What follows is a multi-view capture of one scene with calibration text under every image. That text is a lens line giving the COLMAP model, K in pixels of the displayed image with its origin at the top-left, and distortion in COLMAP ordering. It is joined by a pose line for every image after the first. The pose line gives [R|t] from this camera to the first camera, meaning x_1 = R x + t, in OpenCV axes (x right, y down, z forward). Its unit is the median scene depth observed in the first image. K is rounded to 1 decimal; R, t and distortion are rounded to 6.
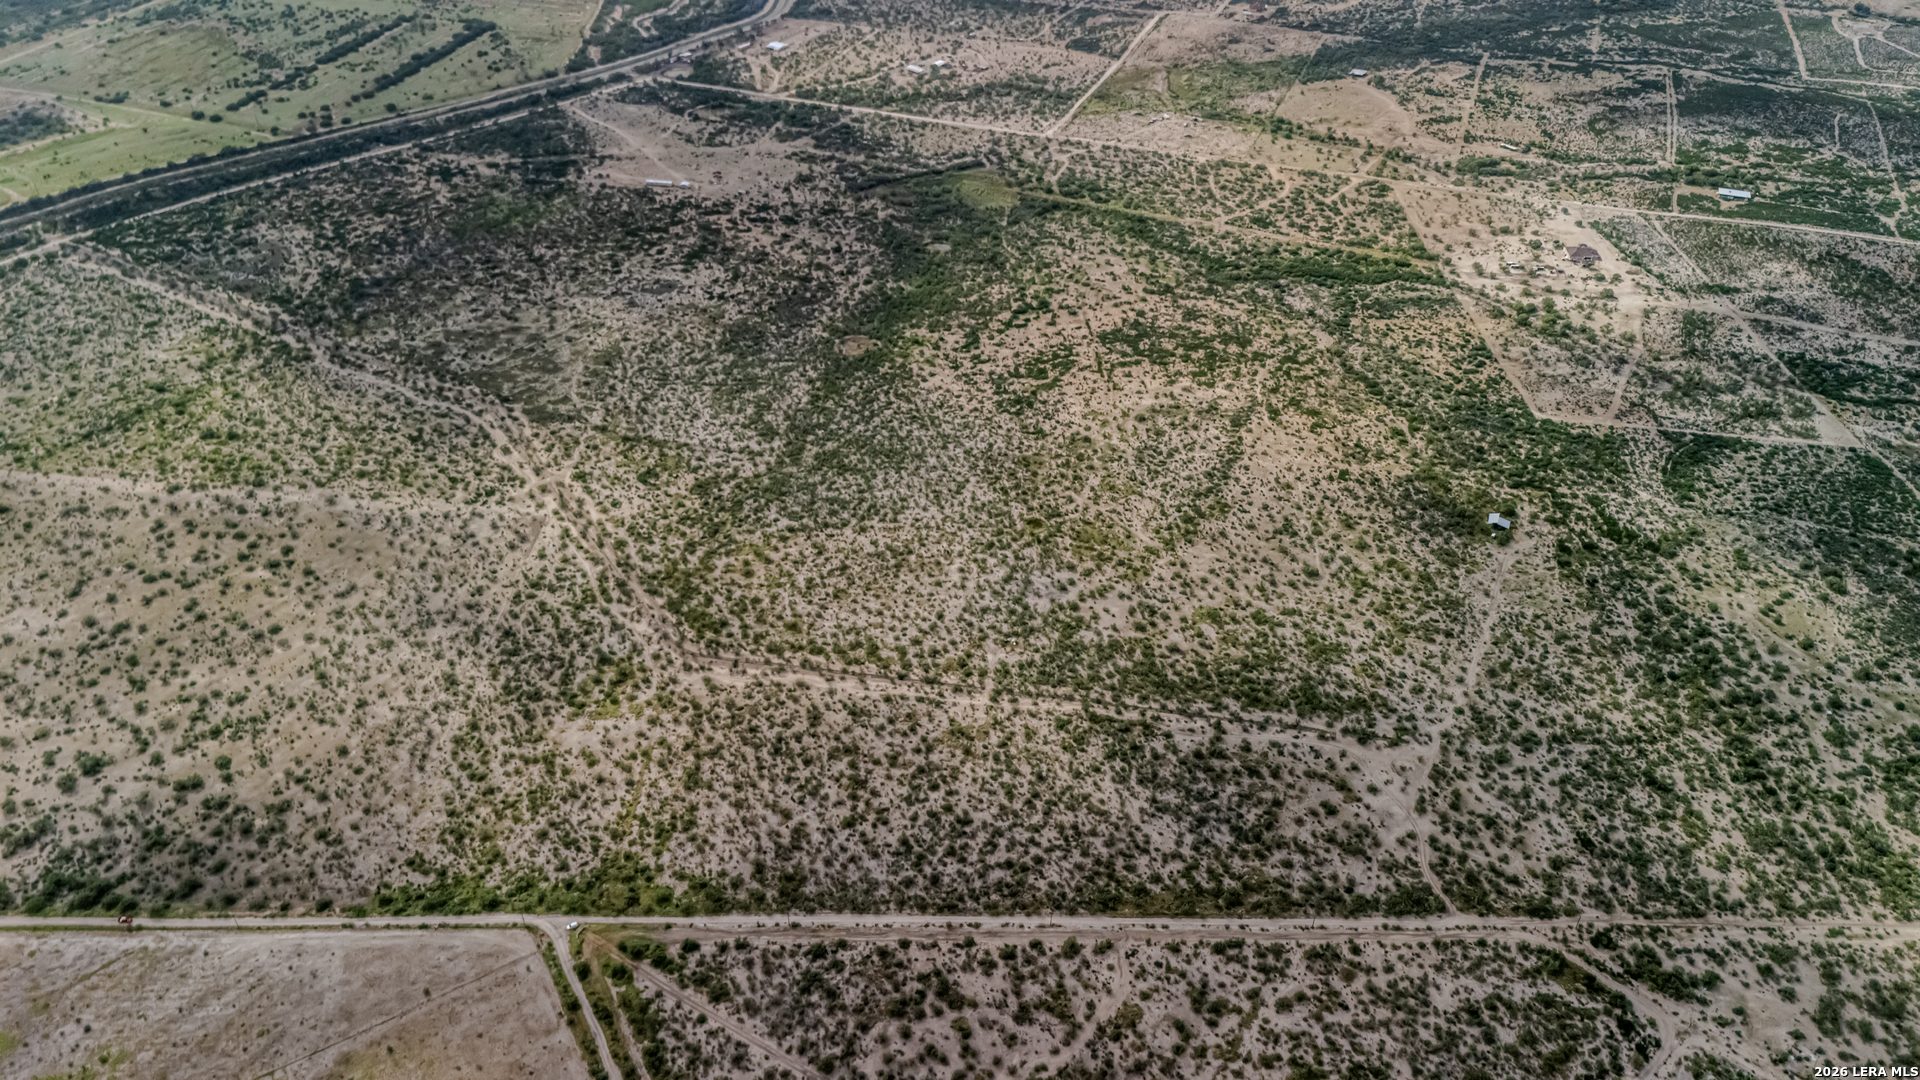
lens RADIAL K [[1413.5, 0, 964.1], [0, 1413.5, 537.0], [0, 0, 1]] dist [0.078305, -0.082313]
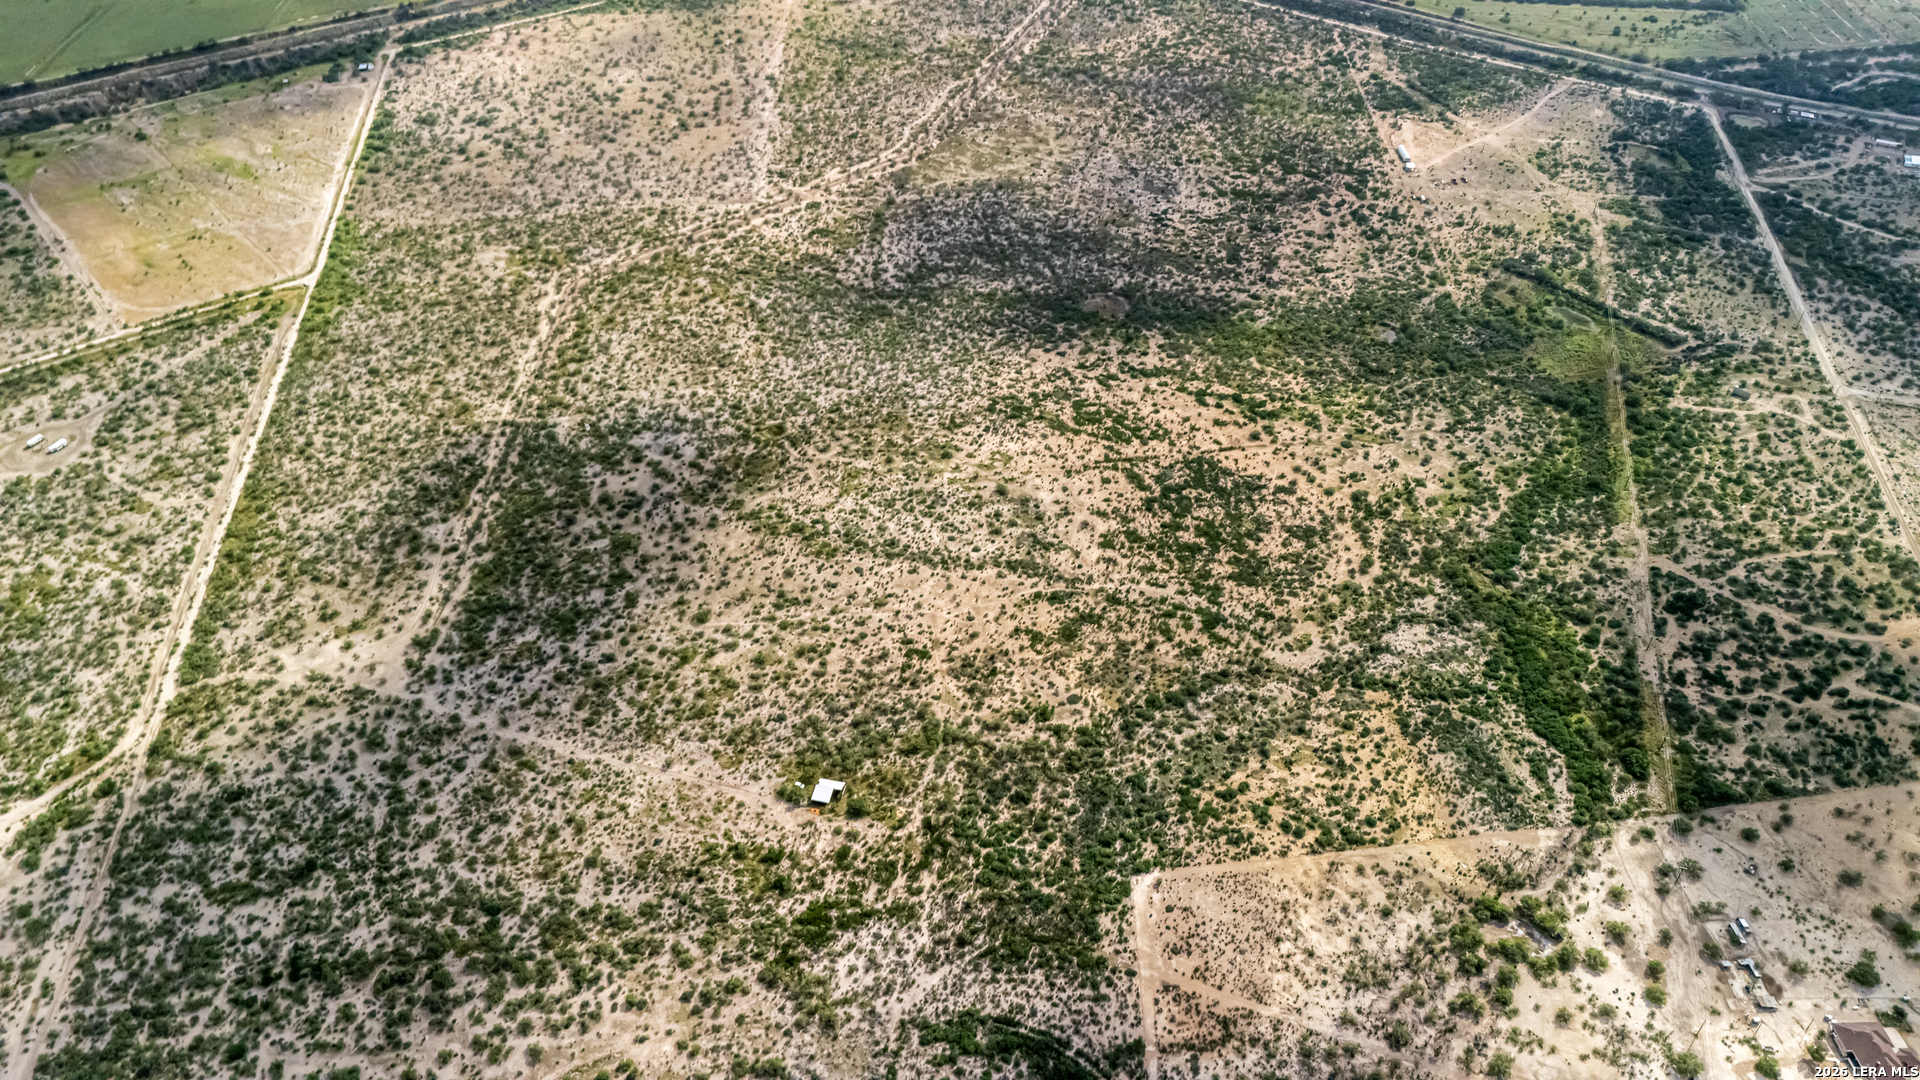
lens RADIAL K [[1413.5, 0, 964.1], [0, 1413.5, 537.0], [0, 0, 1]] dist [0.078305, -0.082313]
pose [[0.164837, 0.628416, -0.760211, 0.912982], [-0.595782, 0.677692, 0.431019, -0.485862], [0.786048, 0.381873, 0.486108, 0.687902]]
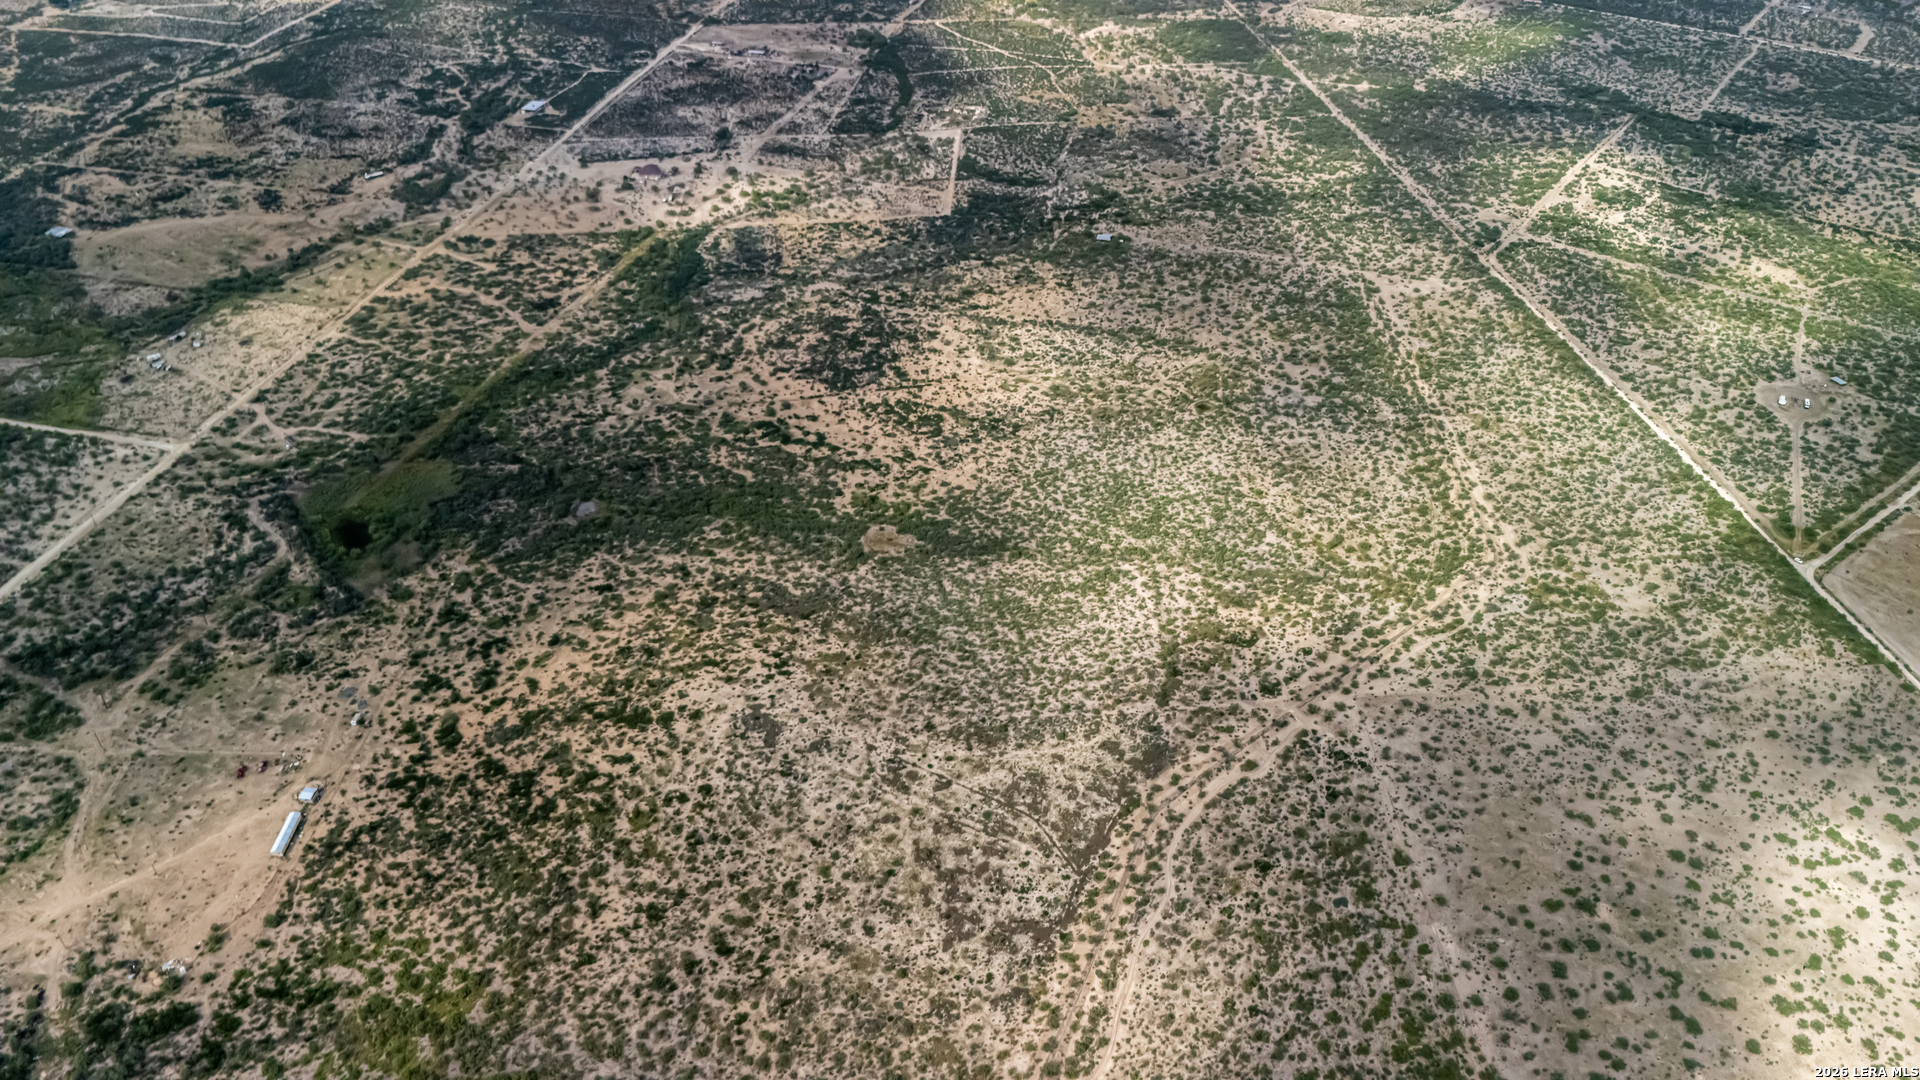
lens RADIAL K [[1413.5, 0, 964.1], [0, 1413.5, 537.0], [0, 0, 1]] dist [0.078305, -0.082313]
pose [[-0.146641, -0.592822, 0.791870, -0.933447], [0.566575, 0.605869, 0.558495, -0.728829], [-0.810857, 0.530552, 0.247033, 0.980203]]
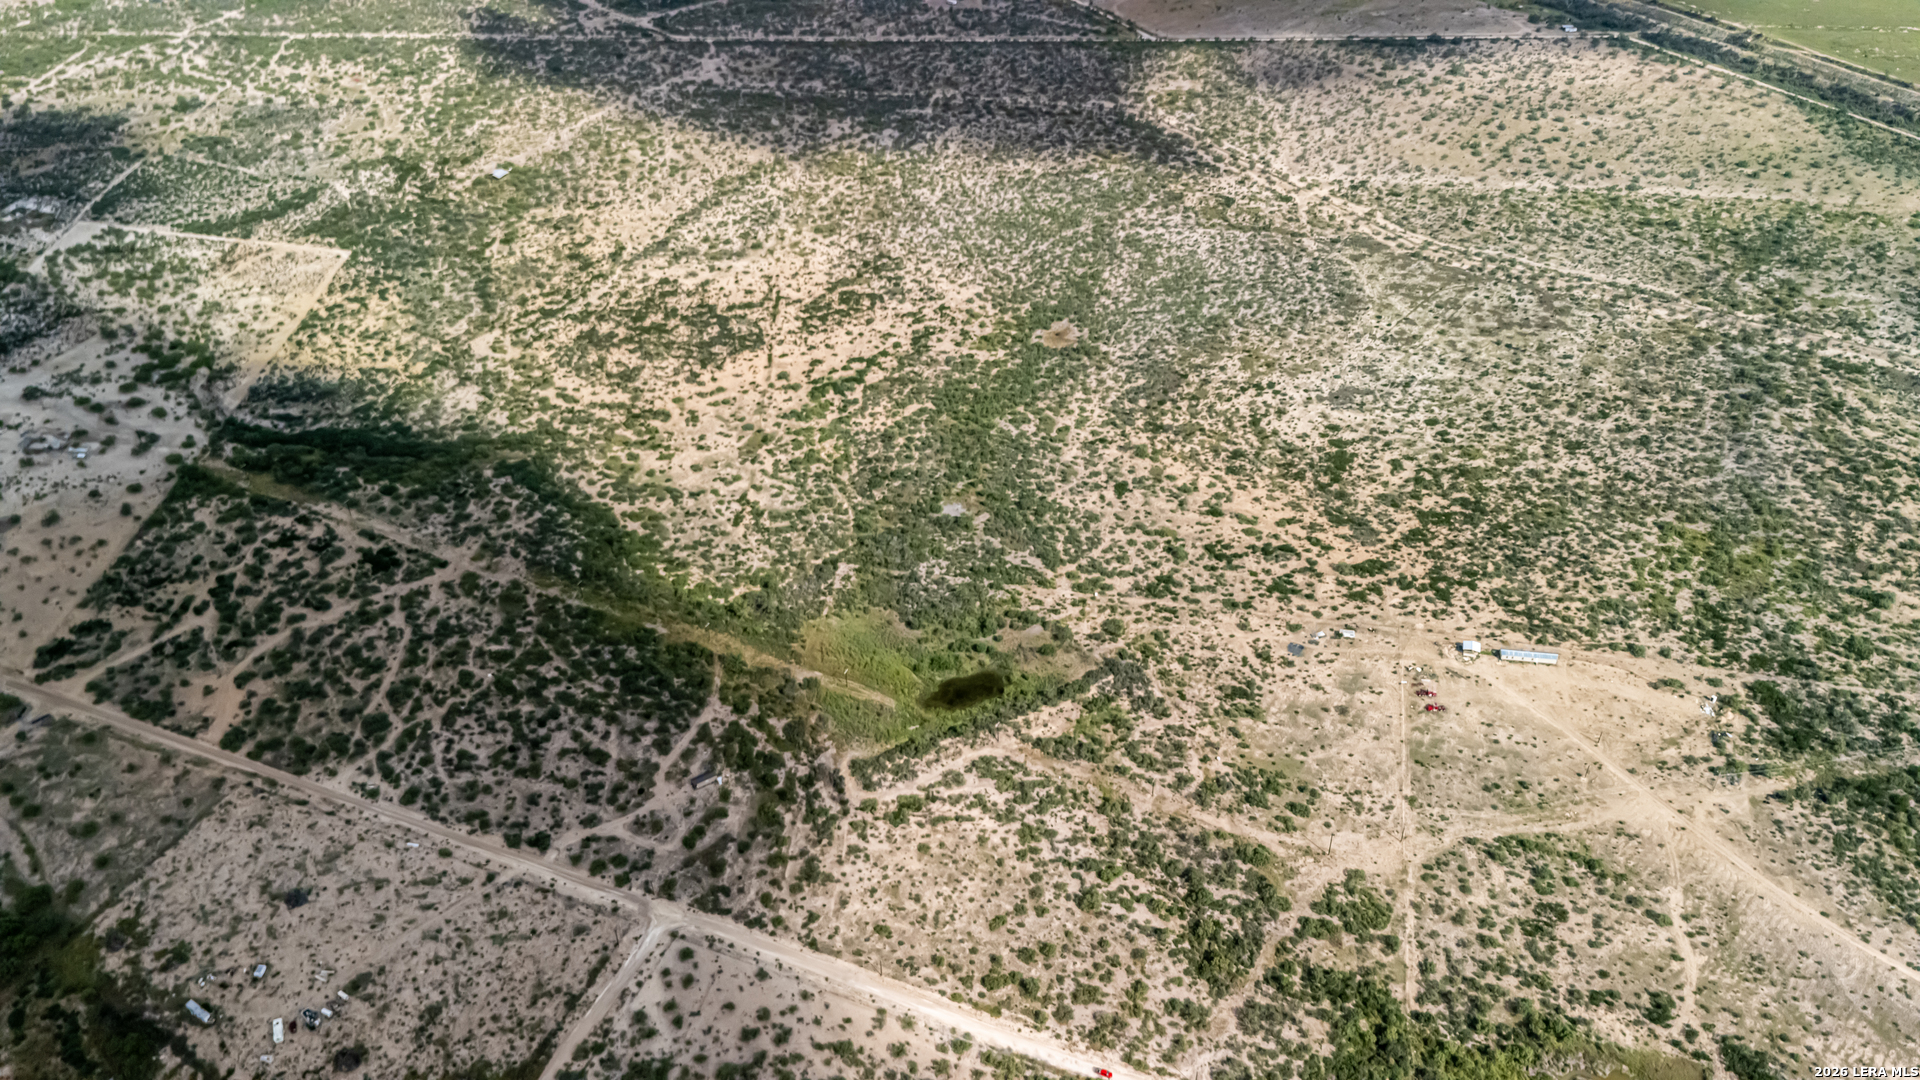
lens RADIAL K [[1488.7, 0, 963.7], [0, 1488.7, 543.4], [0, 0, 1]] dist [0.094248, -0.129008]
pose [[-0.999811, -0.012040, 0.015266, -0.043325], [0.011027, 0.295538, 0.955267, -1.192086], [-0.016014, 0.955255, -0.295350, 1.765582]]
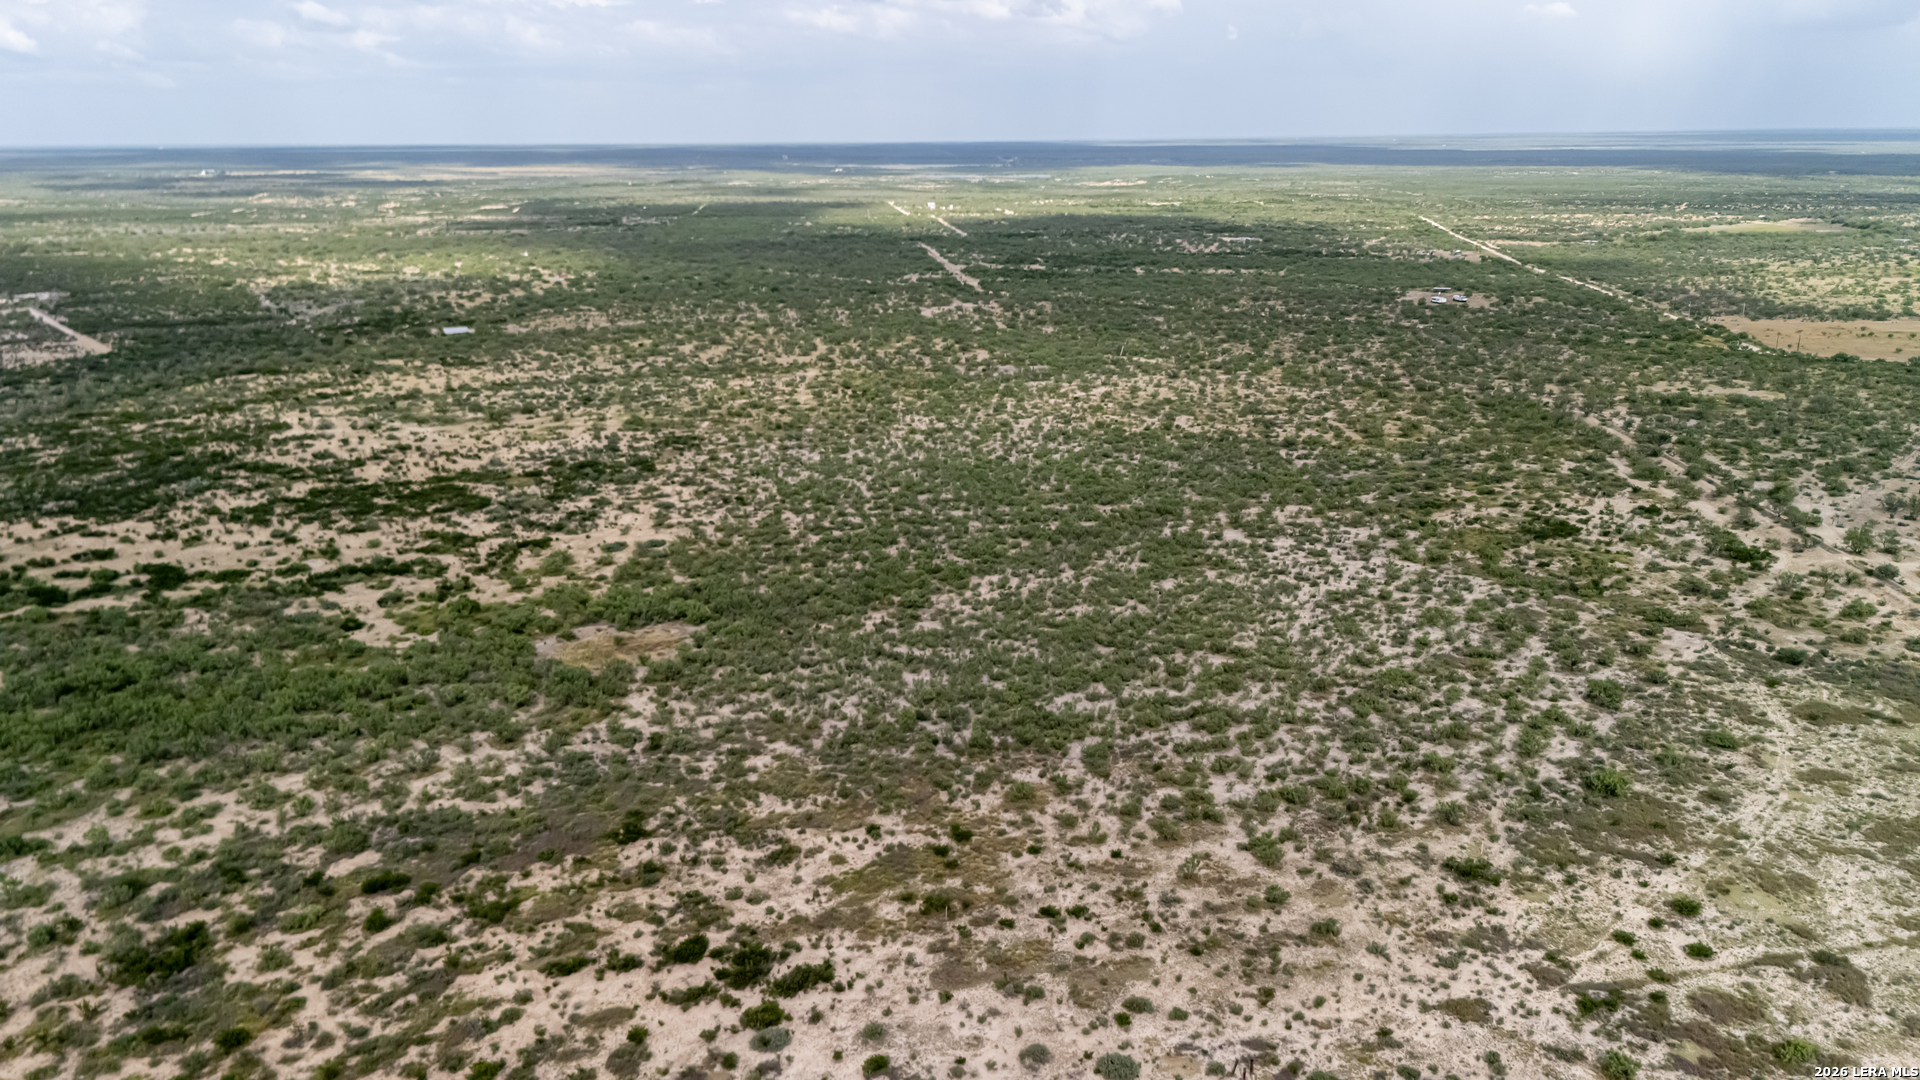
lens RADIAL K [[1459.3, 0, 964.7], [0, 1459.3, 551.4], [0, 0, 1]] dist [0.084388, -0.092283]
pose [[-0.783181, -0.179702, 0.595260, -0.371124], [0.363874, 0.643828, 0.673113, -0.398311], [-0.504205, 0.743769, -0.438845, 1.383818]]
